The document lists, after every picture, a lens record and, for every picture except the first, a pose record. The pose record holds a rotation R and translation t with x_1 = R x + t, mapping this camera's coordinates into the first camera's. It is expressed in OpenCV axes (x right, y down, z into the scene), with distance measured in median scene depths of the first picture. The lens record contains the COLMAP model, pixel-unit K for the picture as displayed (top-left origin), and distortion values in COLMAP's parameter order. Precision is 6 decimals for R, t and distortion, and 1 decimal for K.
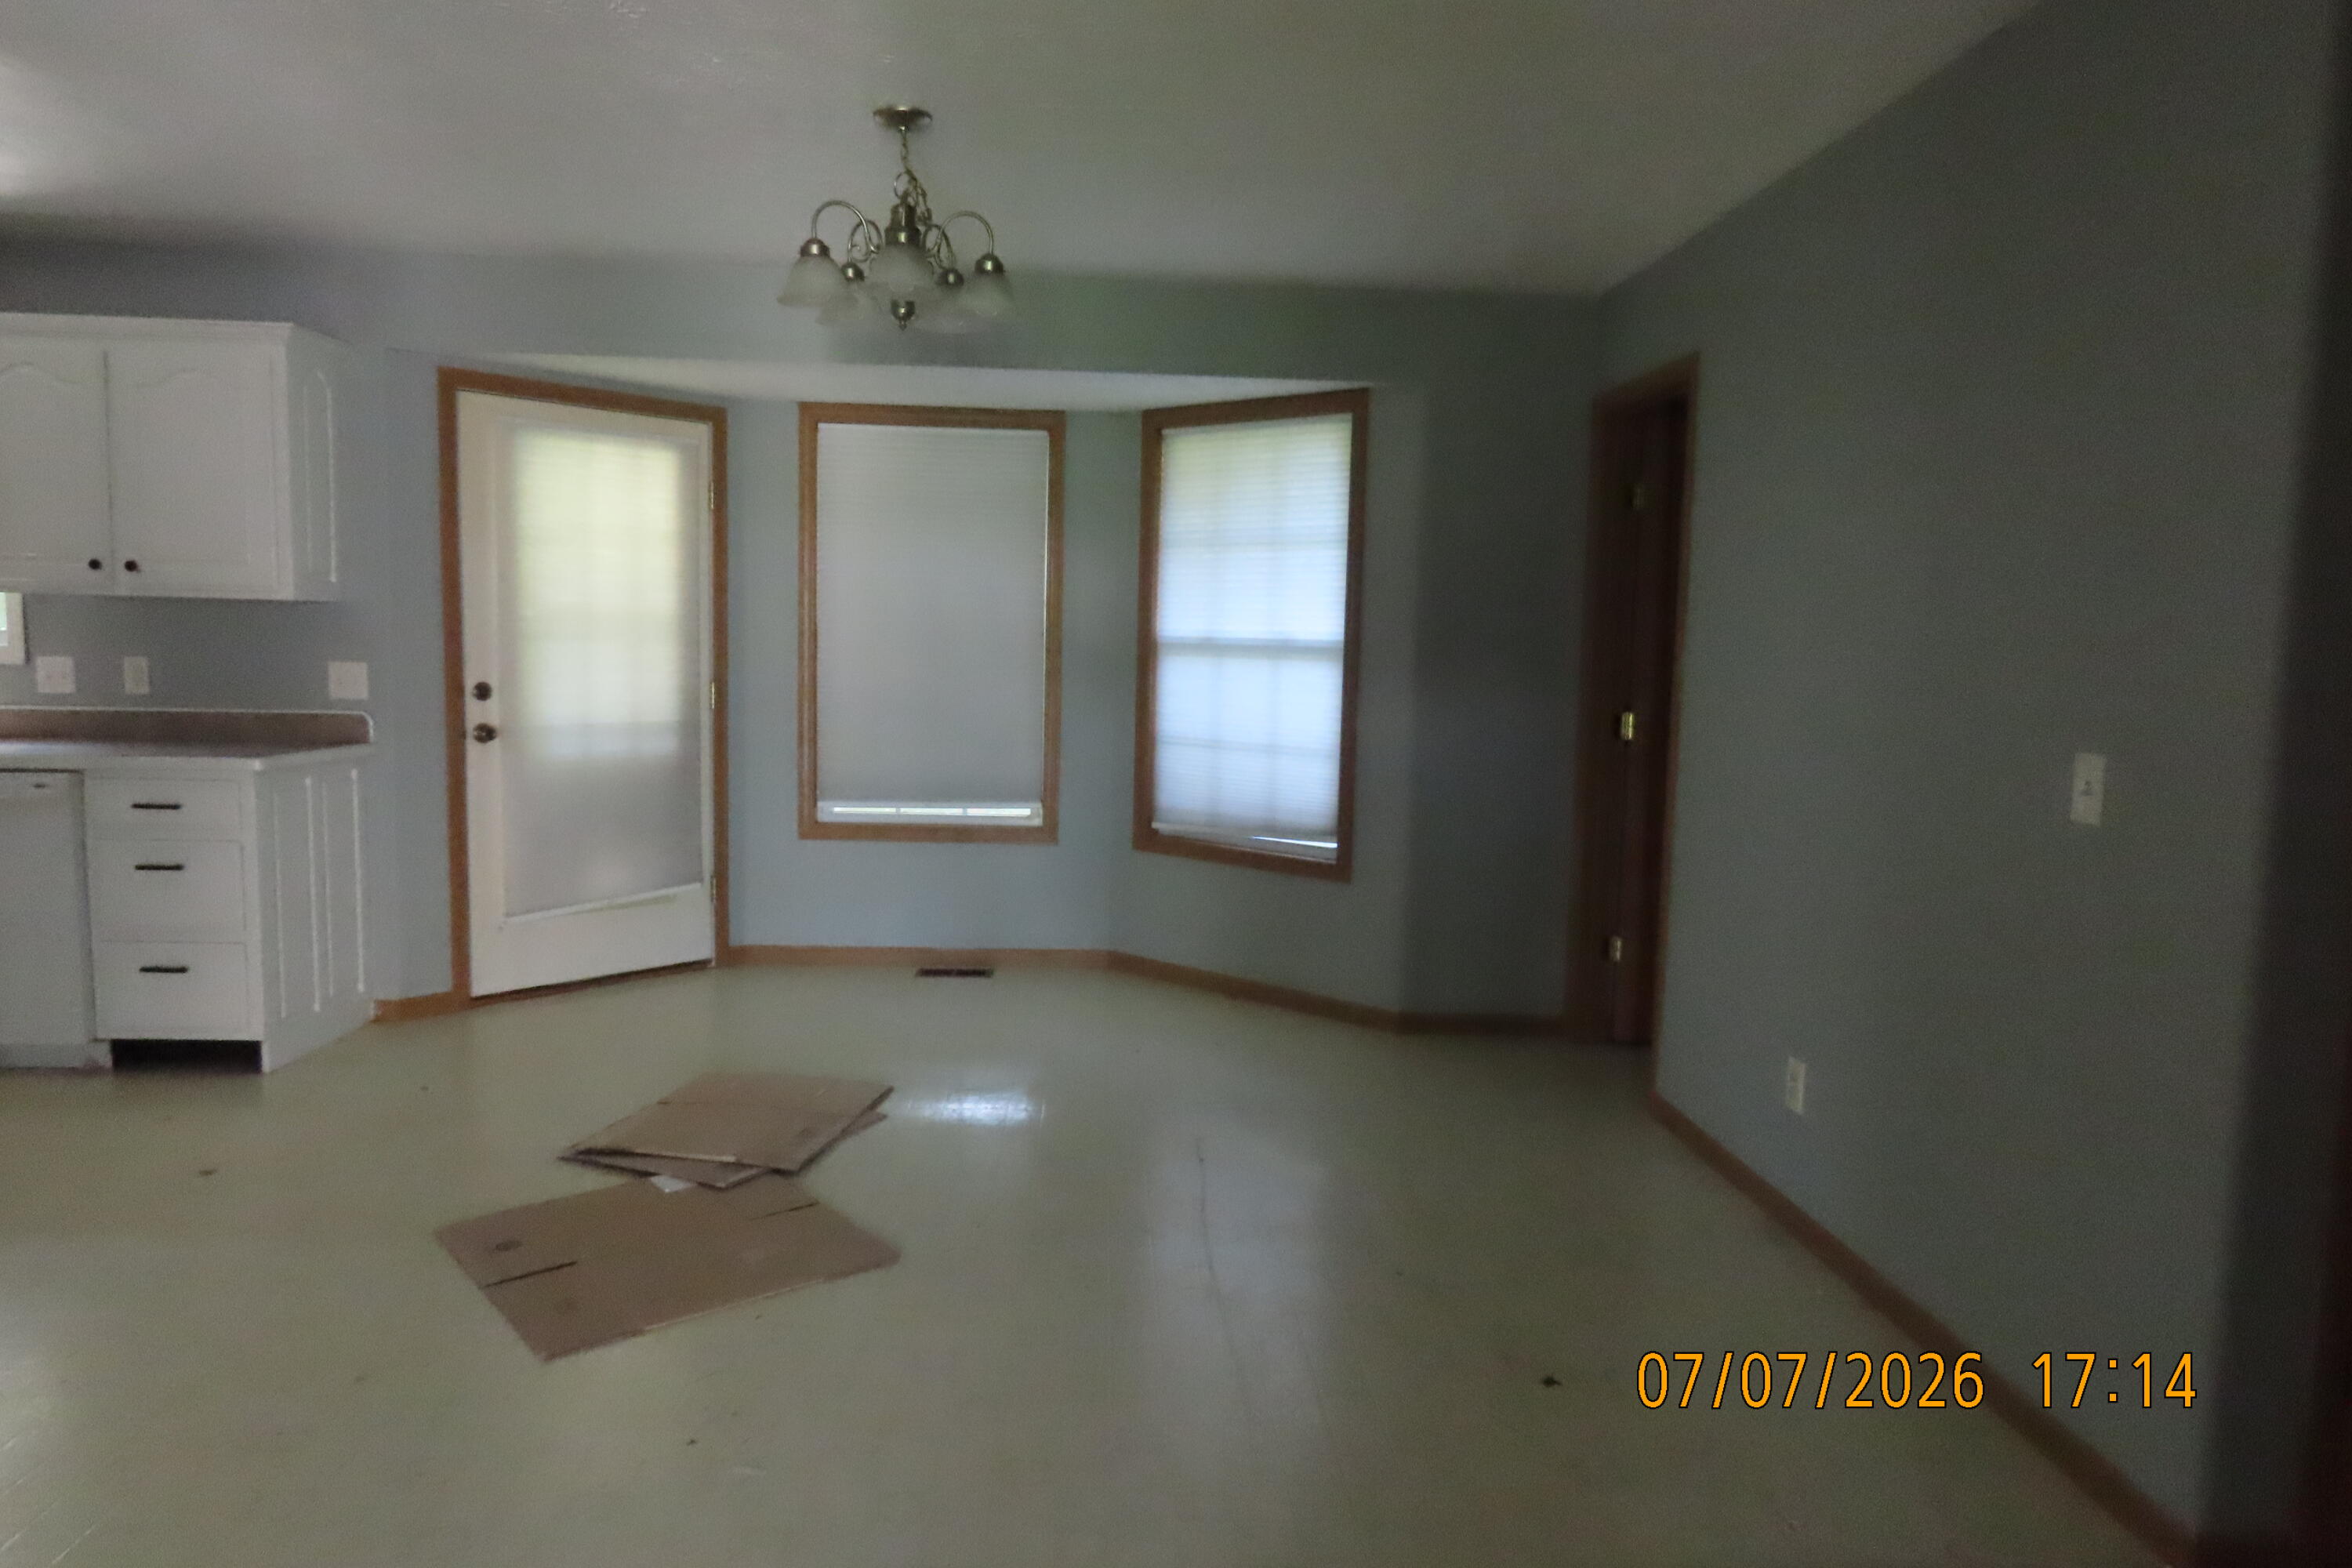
lens RADIAL K [[1482.8, 0, 1176.0], [0, 1482.8, 784.0], [0, 0, 1]] dist [-0.010078, 0.001146]
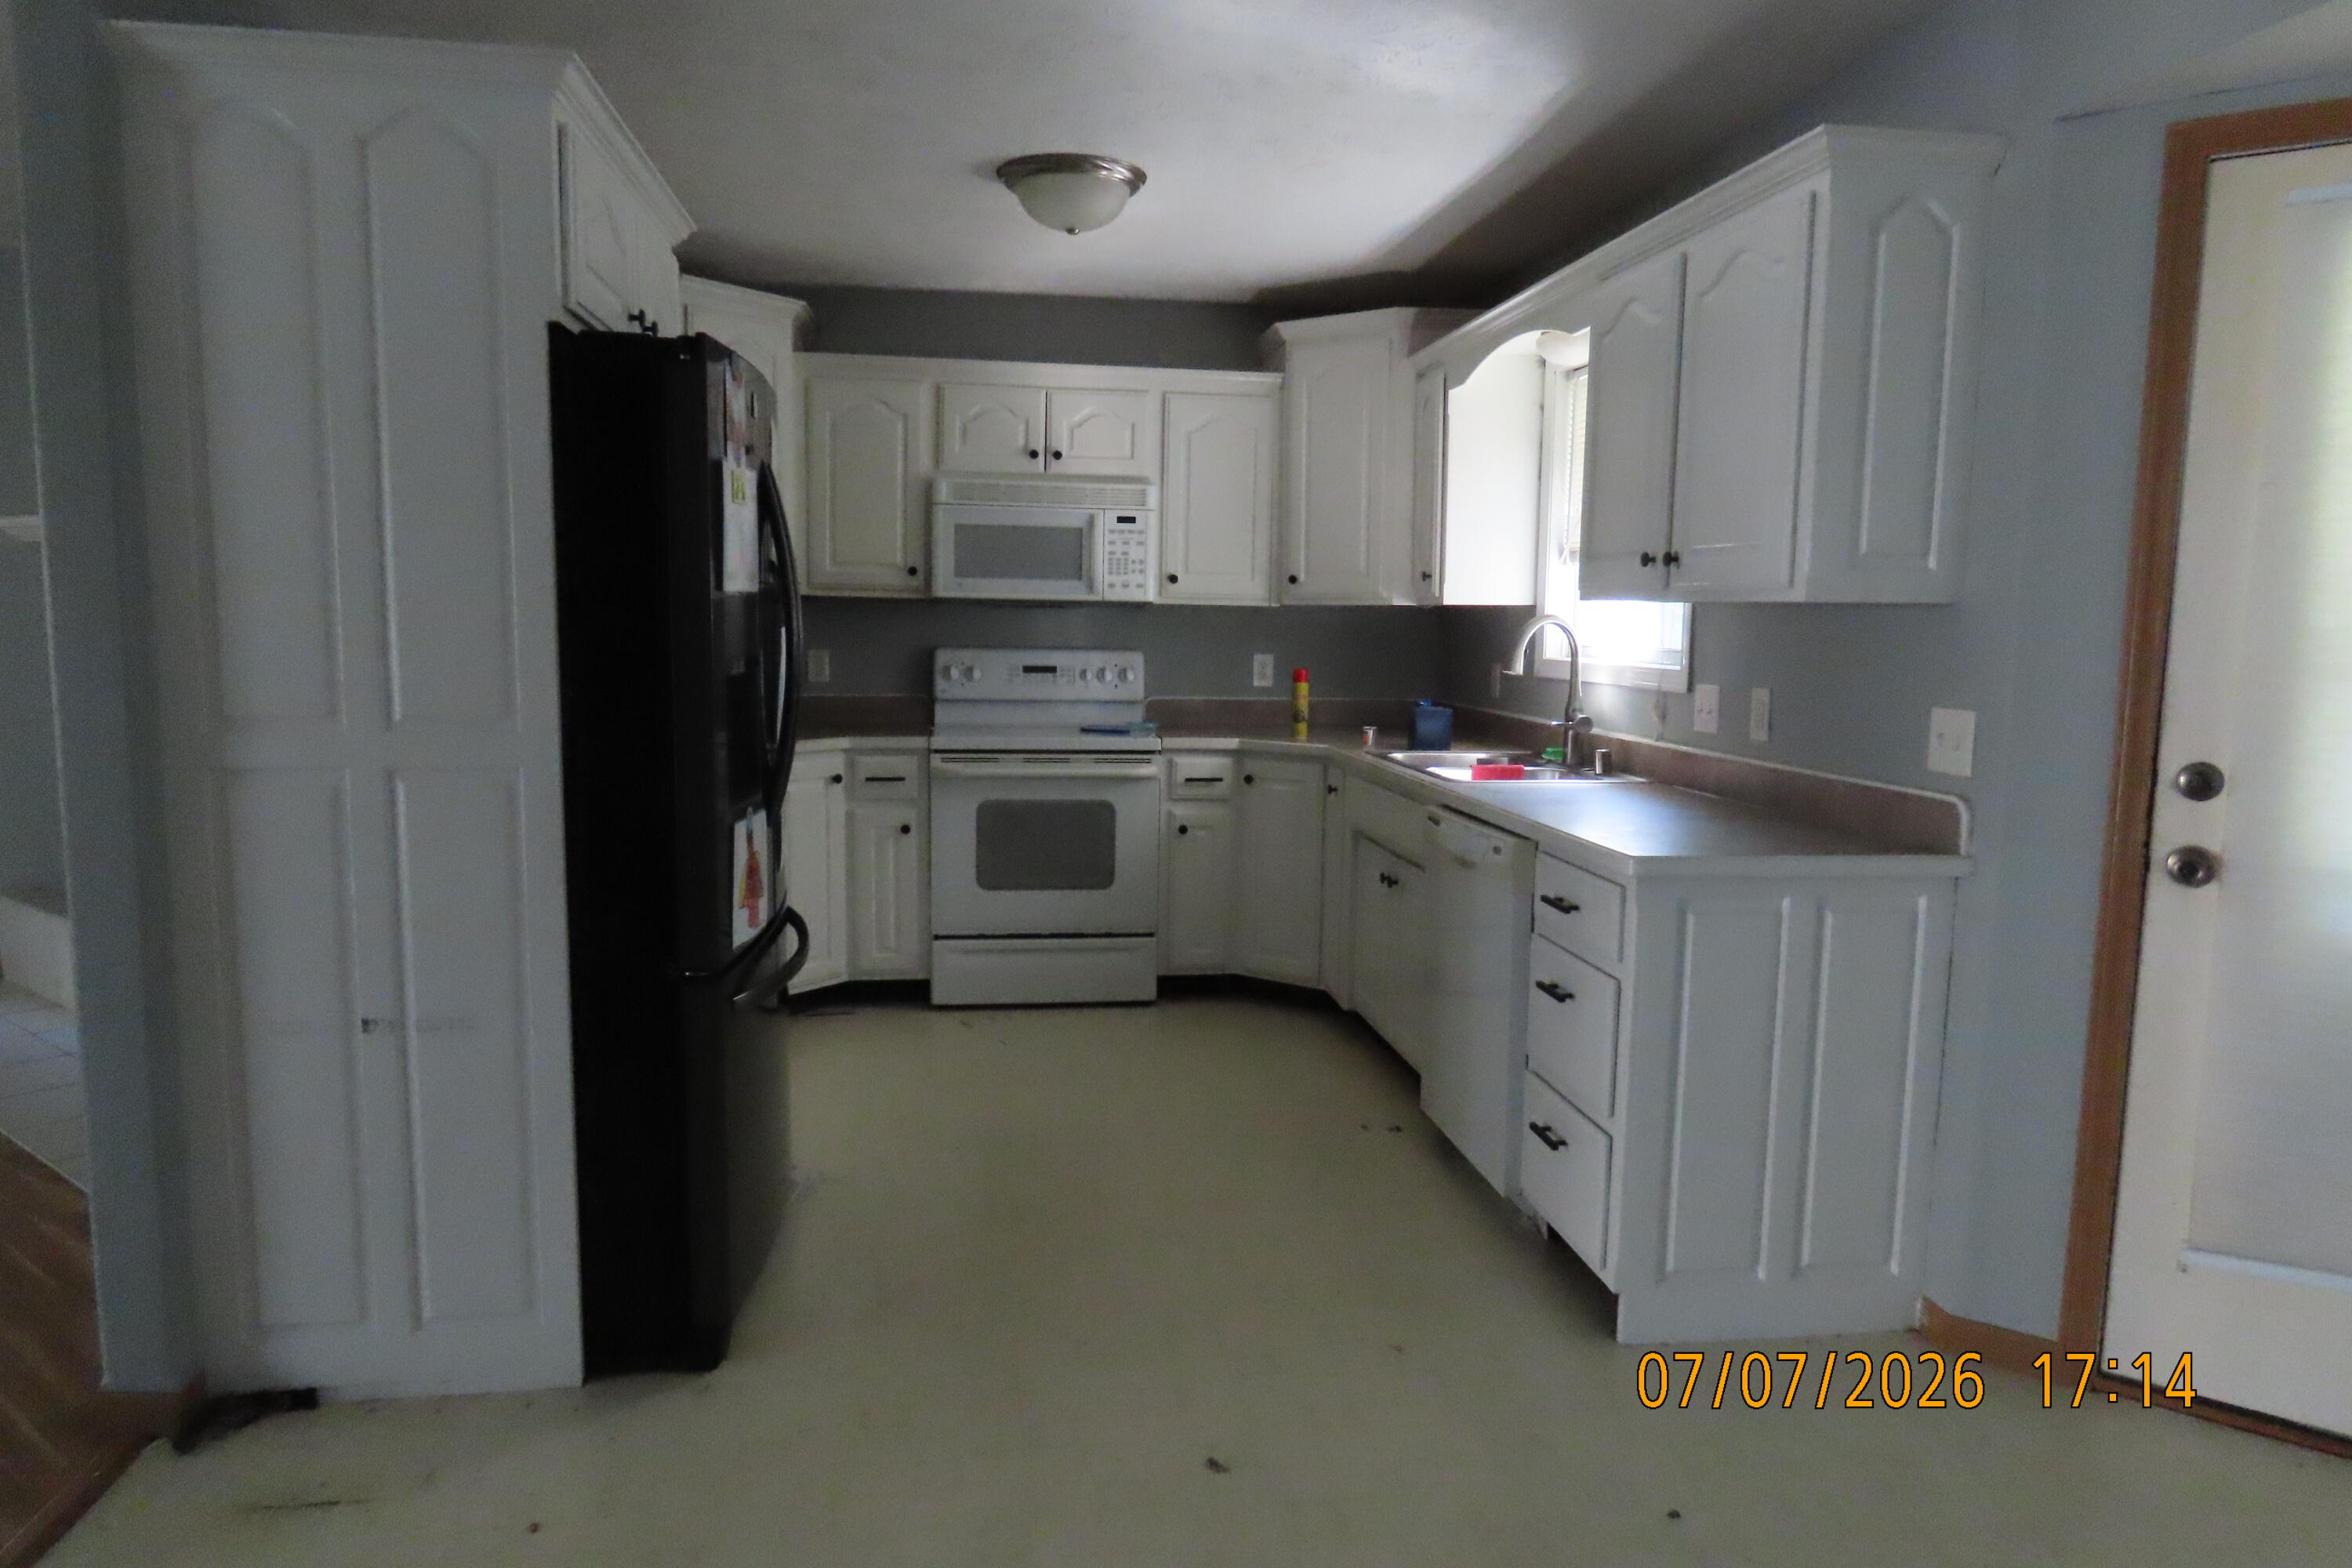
lens RADIAL K [[1482.8, 0, 1176.0], [0, 1482.8, 784.0], [0, 0, 1]] dist [-0.010078, 0.001146]
pose [[0.088098, 0.093637, -0.991701, -0.018548], [-0.109254, 0.990474, 0.083816, -0.067379], [0.990102, 0.100963, 0.097489, 0.634451]]
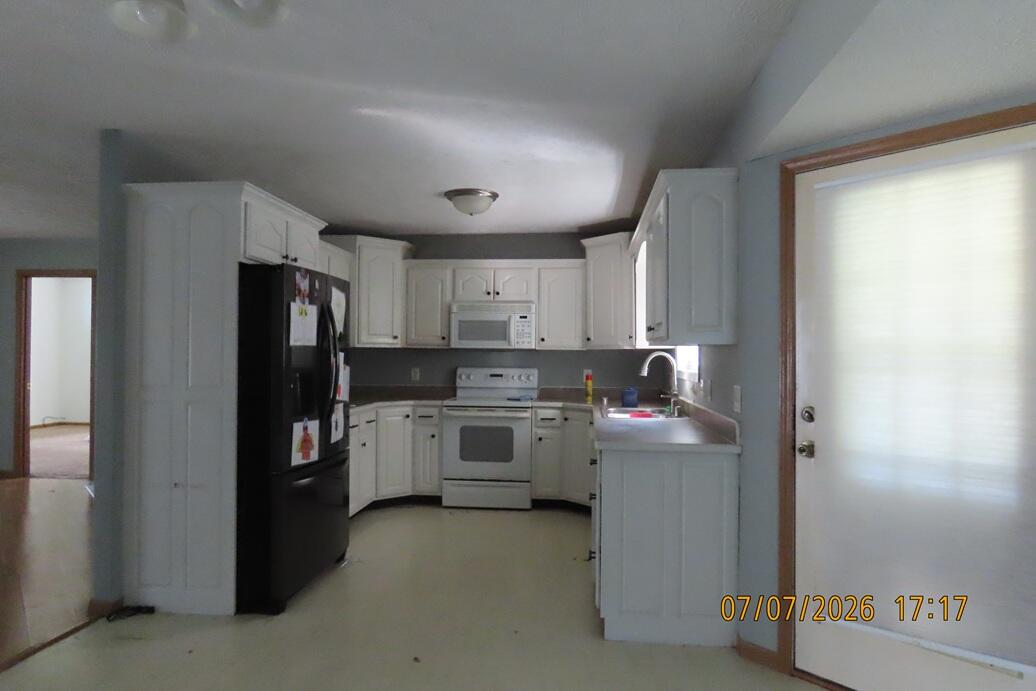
lens RADIAL K [[653.1, 0, 518.0], [0, 653.1, 345.5], [0, 0, 1]] dist [-0.010078, 0.001146]
pose [[-0.154780, -0.036476, -0.987275, 0.093406], [-0.105806, 0.994183, -0.020143, -0.084642], [0.982267, 0.101341, -0.157739, 0.865443]]
